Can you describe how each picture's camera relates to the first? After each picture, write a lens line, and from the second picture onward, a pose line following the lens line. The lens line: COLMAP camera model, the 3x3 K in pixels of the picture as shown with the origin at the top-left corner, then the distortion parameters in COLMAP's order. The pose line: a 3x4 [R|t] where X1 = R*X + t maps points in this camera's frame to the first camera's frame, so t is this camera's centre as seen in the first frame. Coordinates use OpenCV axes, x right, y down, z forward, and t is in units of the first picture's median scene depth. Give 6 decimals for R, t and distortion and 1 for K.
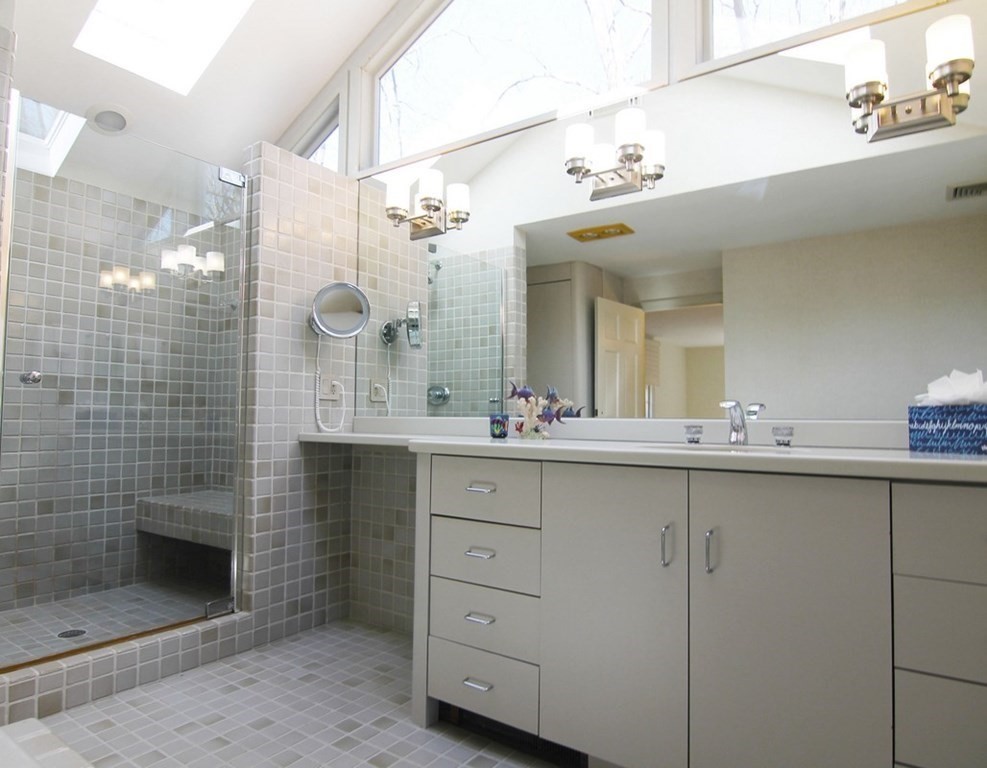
lens RADIAL K [[597.5, 0, 495.7], [0, 597.5, 380.6], [0, 0, 1]] dist [-0.004547, -0.013954]
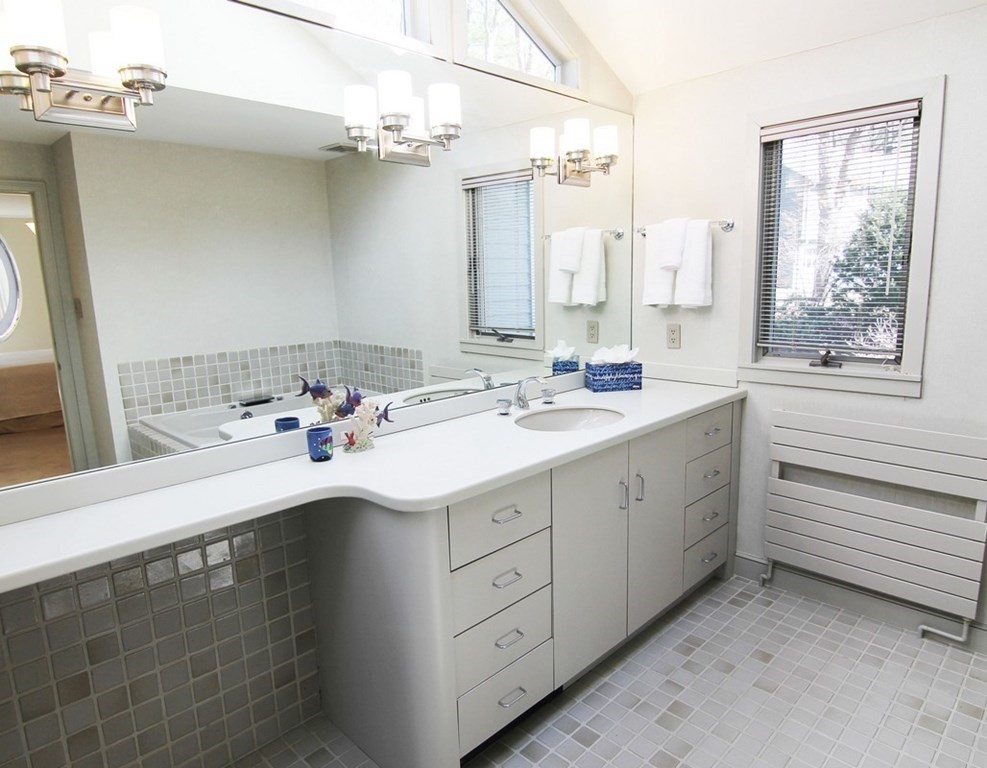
lens RADIAL K [[597.5, 0, 495.3], [0, 597.5, 385.1], [0, 0, 1]] dist [-0.004547, -0.013954]
pose [[0.212742, -0.176994, 0.960944, -0.995543], [-0.016370, 0.982674, 0.184620, -0.212937], [-0.976971, -0.055007, 0.206159, 0.941476]]
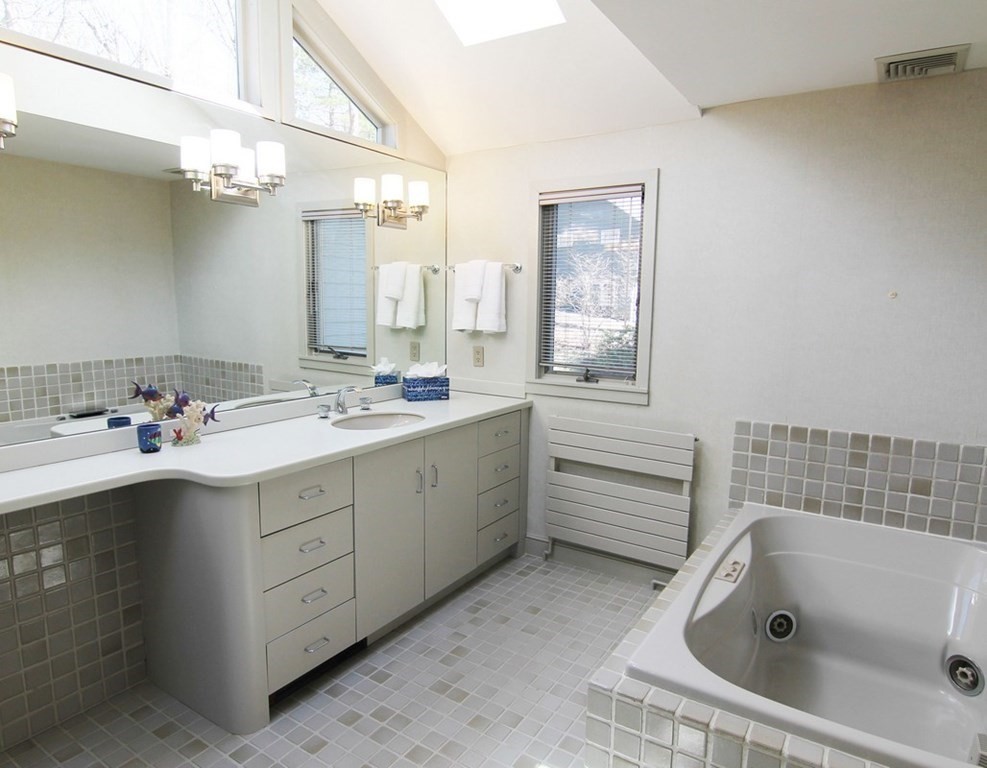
lens RADIAL K [[597.5, 0, 494.3], [0, 597.5, 386.0], [0, 0, 1]] dist [-0.004547, -0.013954]
pose [[-0.000872, -0.139003, 0.990292, -1.292607], [-0.060323, 0.988496, 0.138698, -0.232217], [-0.998179, -0.059616, -0.009247, 0.747902]]
